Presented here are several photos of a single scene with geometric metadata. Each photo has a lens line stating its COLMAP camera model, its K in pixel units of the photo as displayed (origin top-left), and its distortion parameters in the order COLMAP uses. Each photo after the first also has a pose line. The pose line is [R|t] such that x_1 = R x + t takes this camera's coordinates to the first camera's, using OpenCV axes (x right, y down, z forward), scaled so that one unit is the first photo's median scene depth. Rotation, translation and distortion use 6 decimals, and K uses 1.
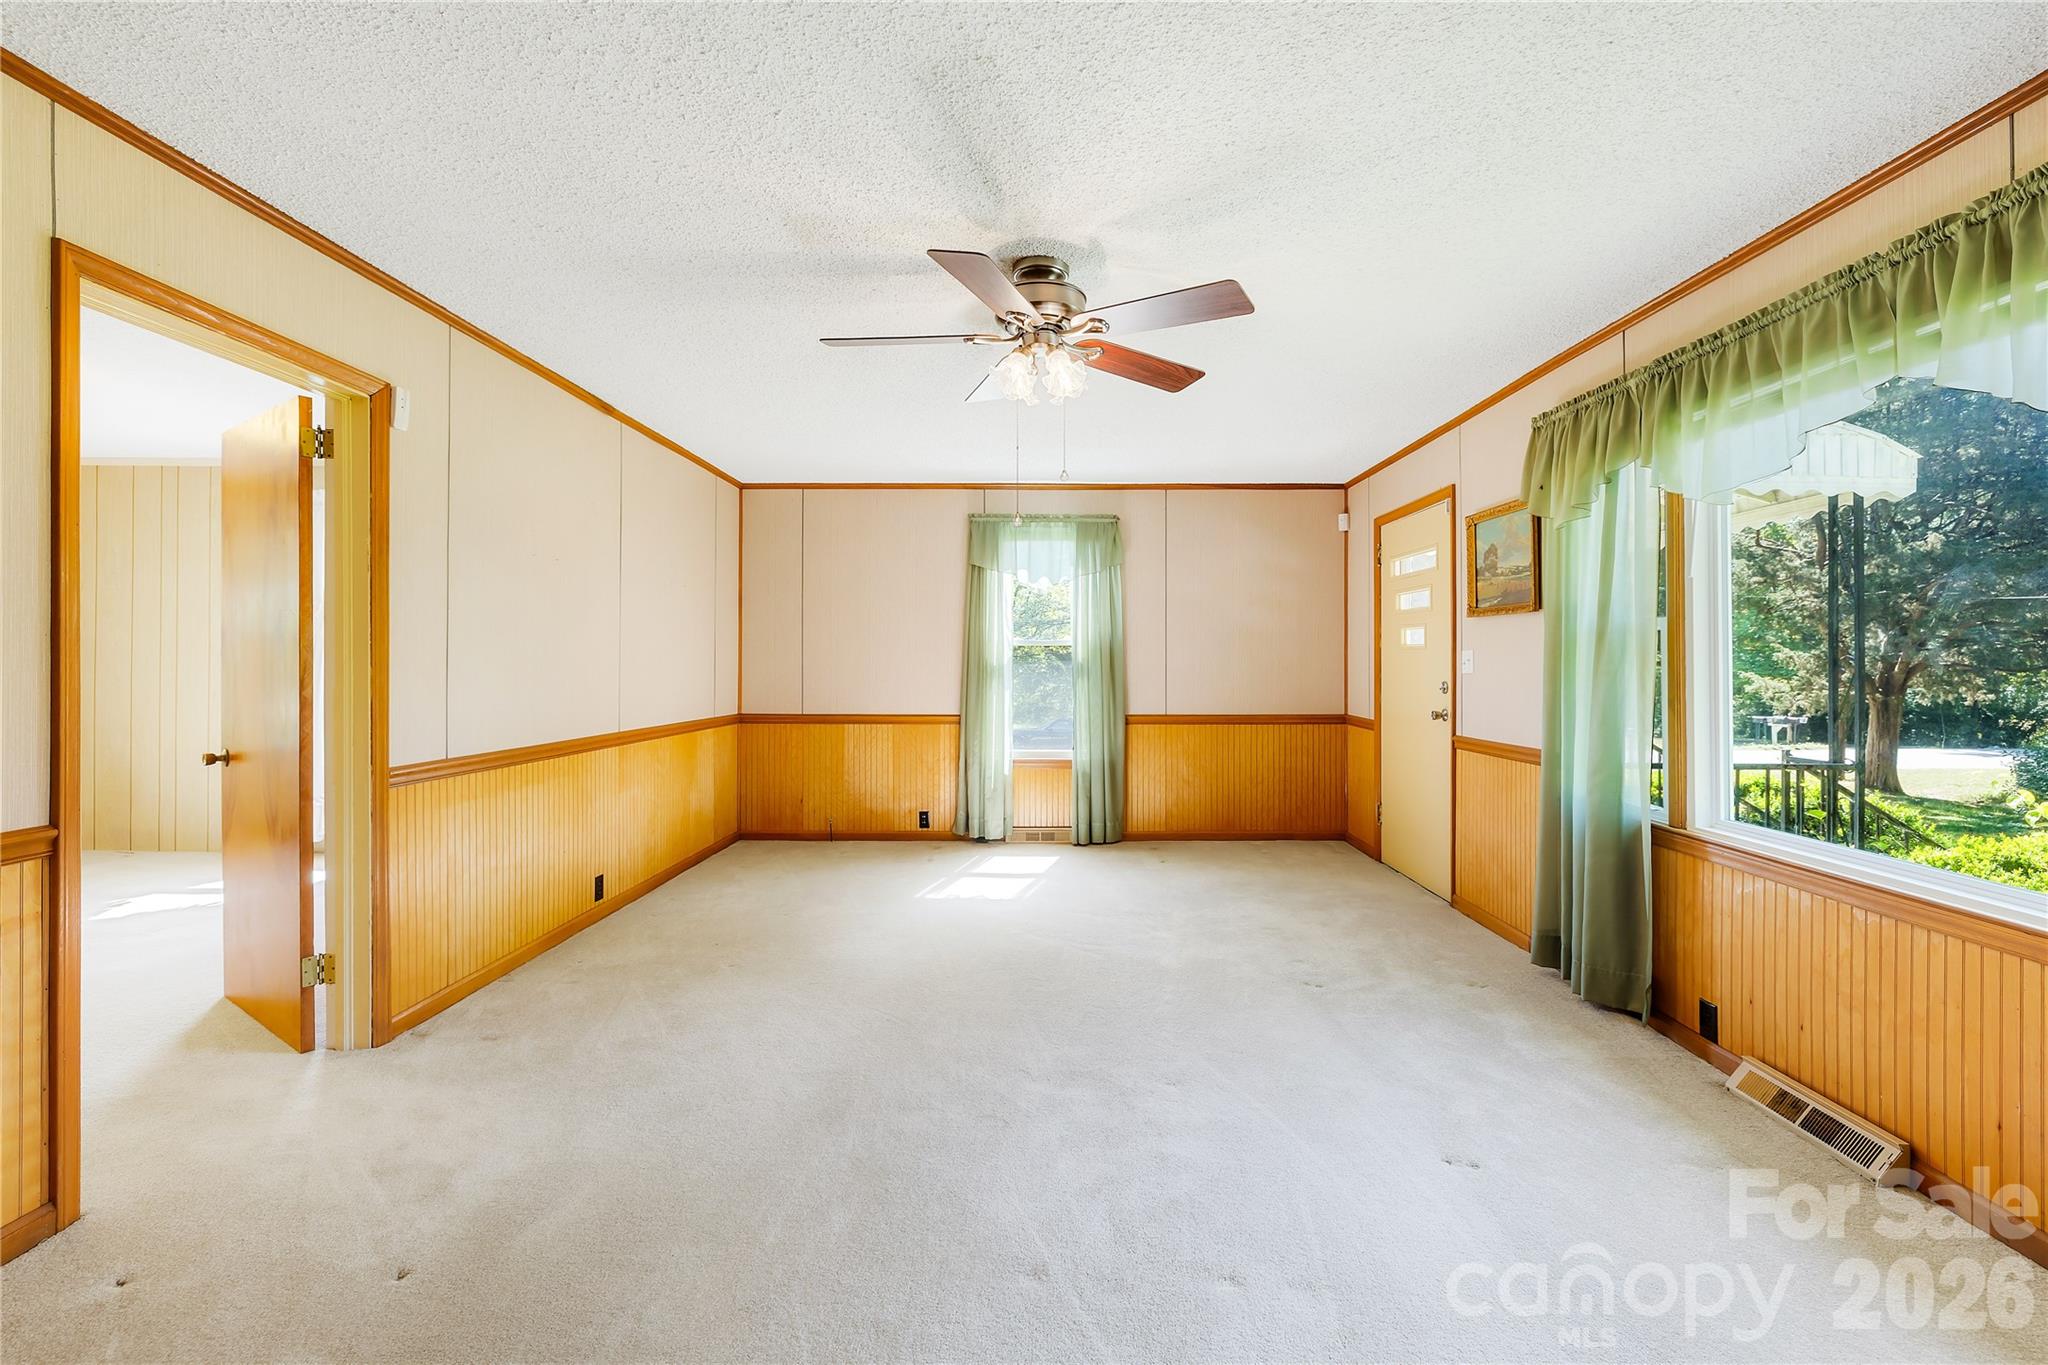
lens RADIAL K [[887.2, 0, 1025.8], [0, 887.2, 652.7], [0, 0, 1]] dist [0.000744, -0.000148]
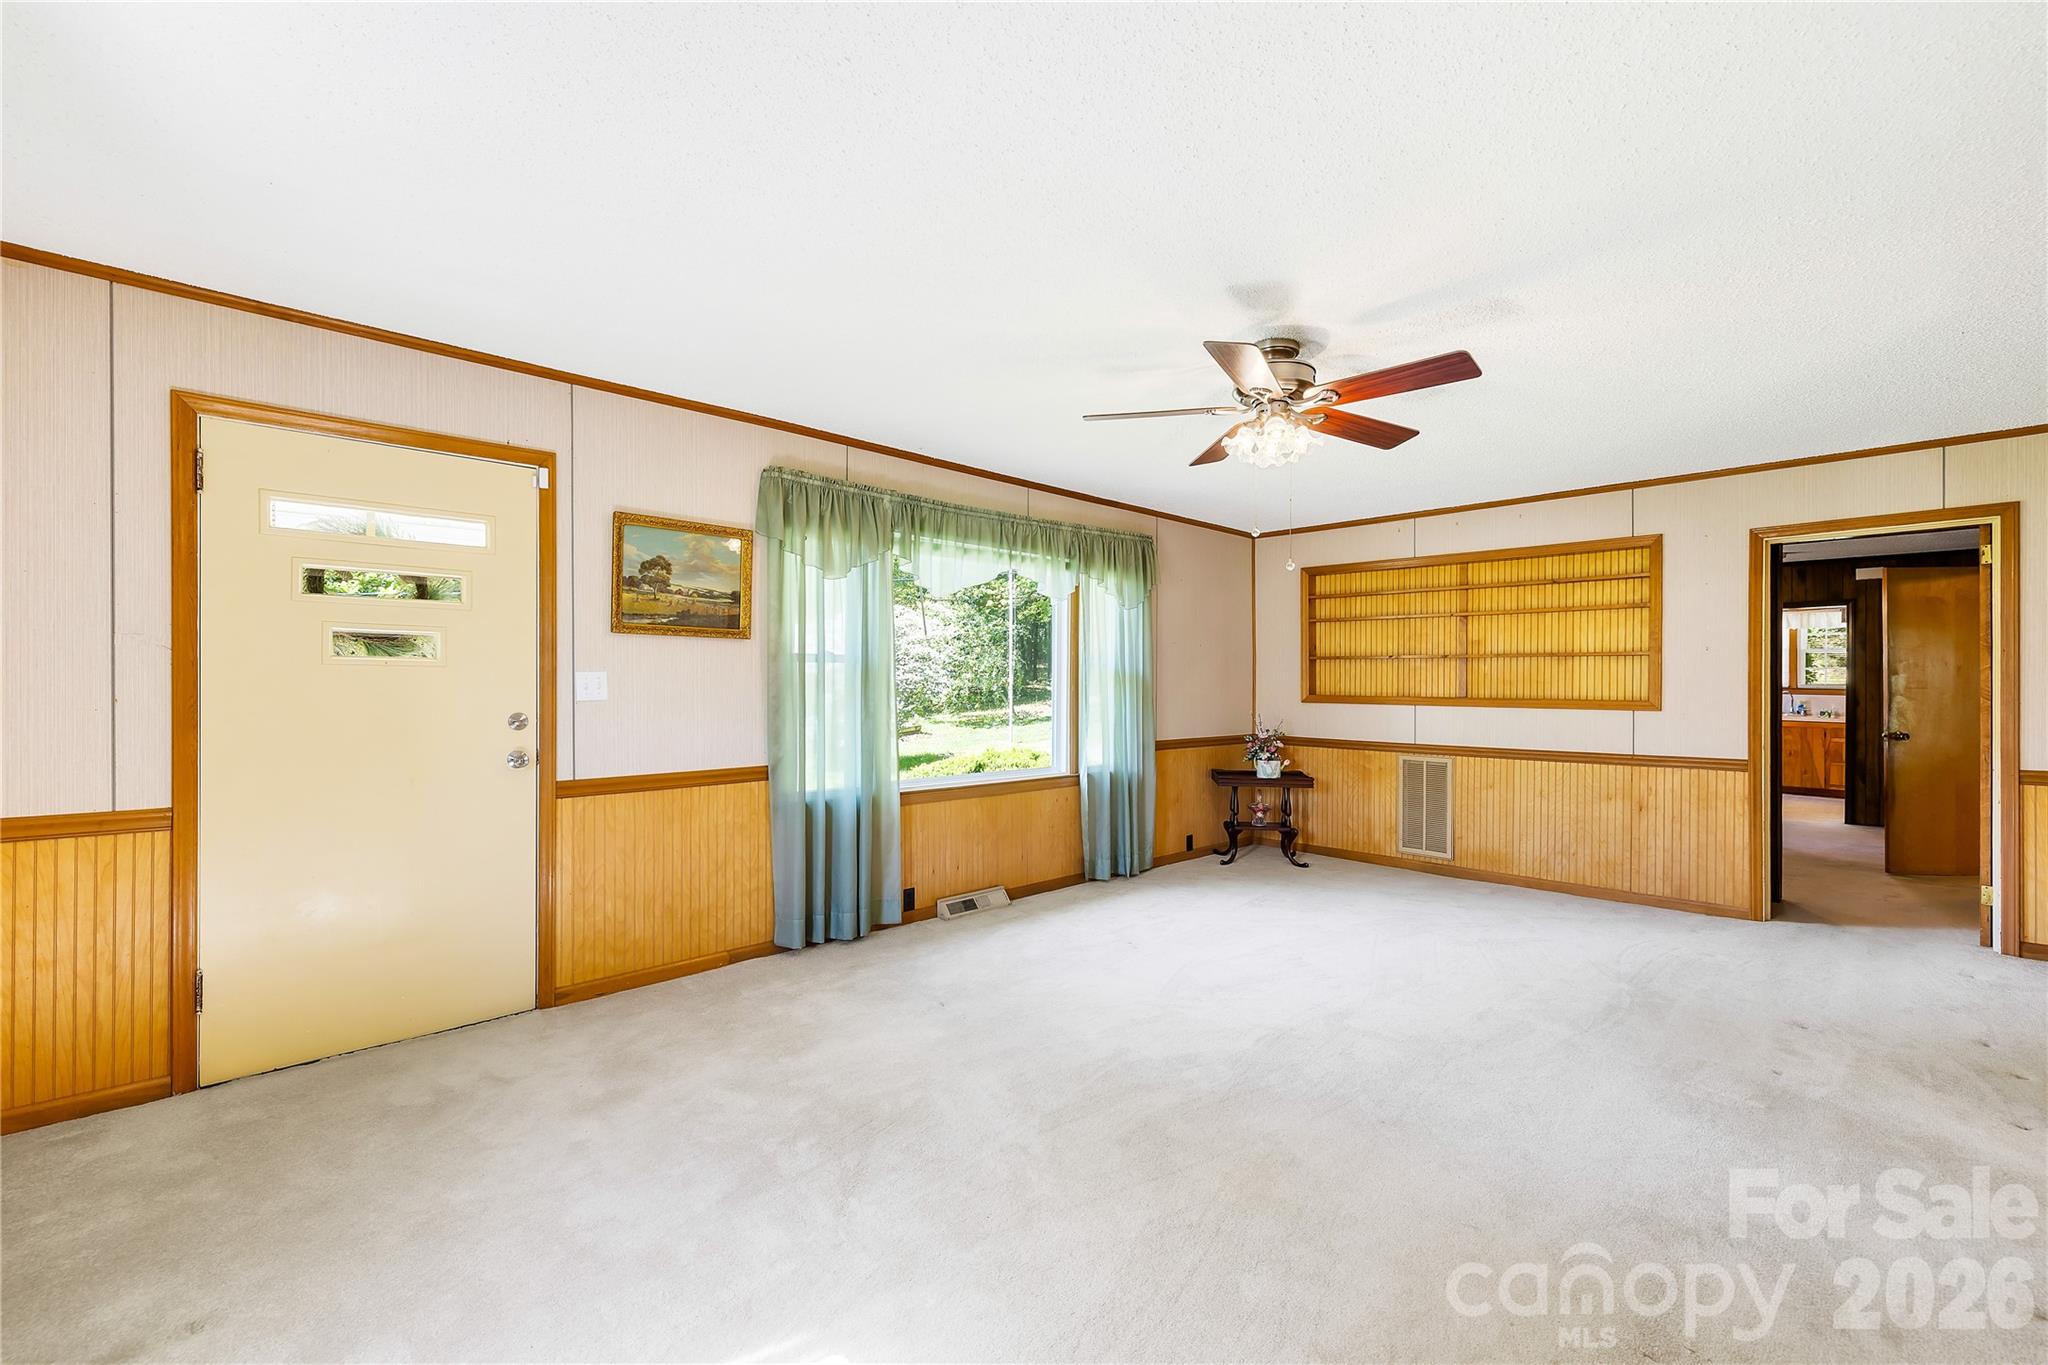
lens RADIAL K [[888.3, 0, 1024.0], [0, 888.3, 682.5], [0, 0, 1]] dist [0.000505, 0.000183]
pose [[-0.718816, -0.006076, 0.695174, -0.401007], [-0.012624, 0.999911, -0.004313, 0.006179], [-0.695086, -0.011876, -0.718829, 1.495249]]
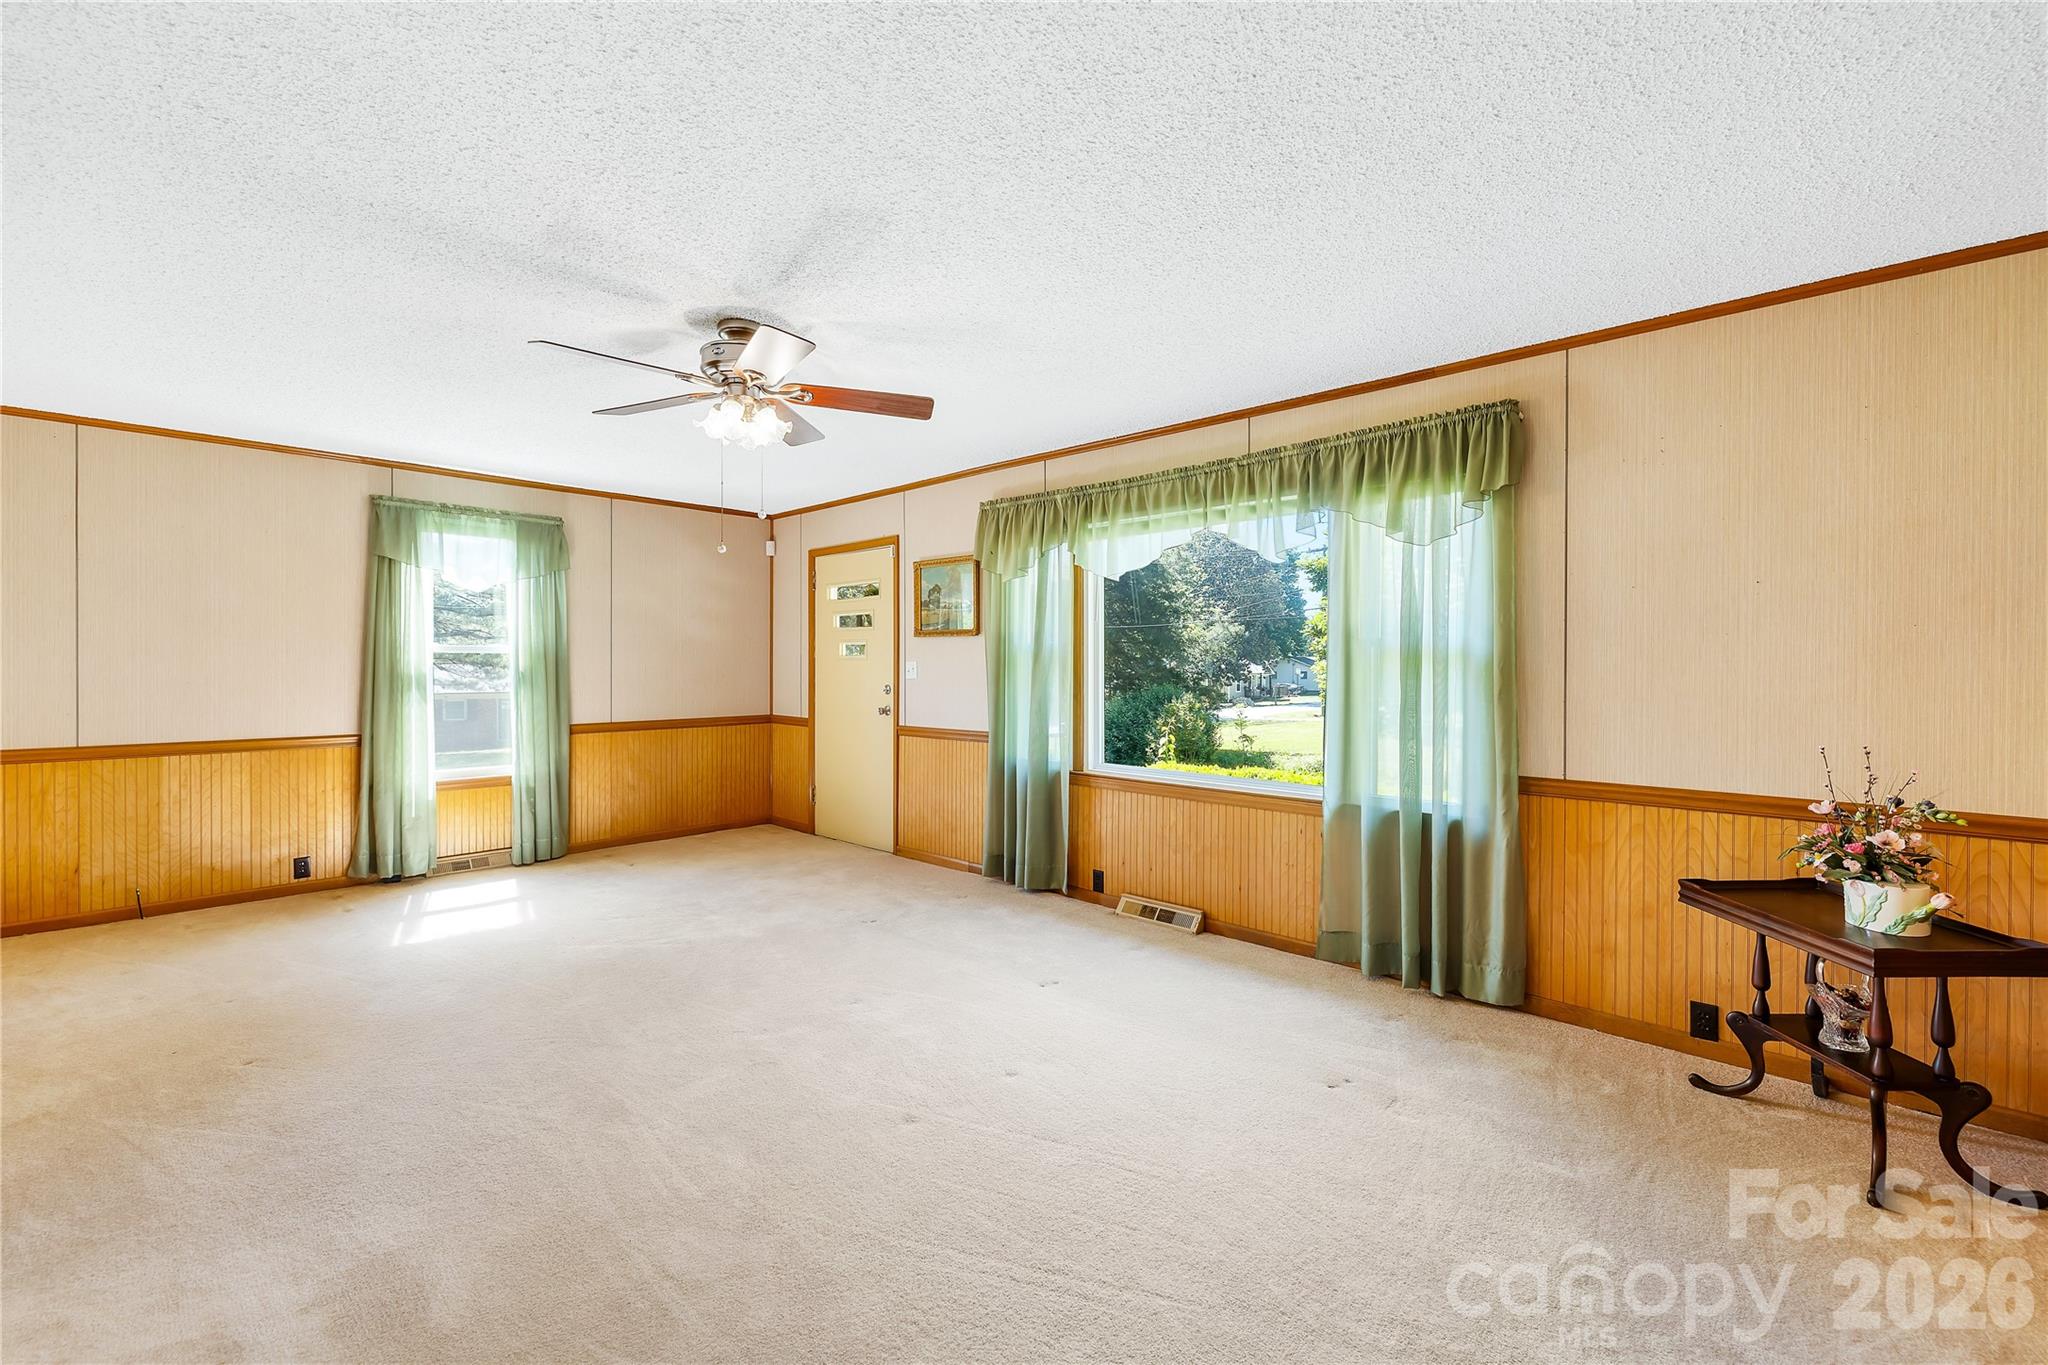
lens RADIAL K [[873.9, 0, 1019.4], [0, 873.9, 663.2], [0, 0, 1]] dist [0.000206, -0.000011]
pose [[0.679560, 0.001395, 0.733618, -0.410671], [-0.006711, 0.999968, 0.004315, -0.007577], [-0.733589, -0.007856, 0.679548, -0.019155]]
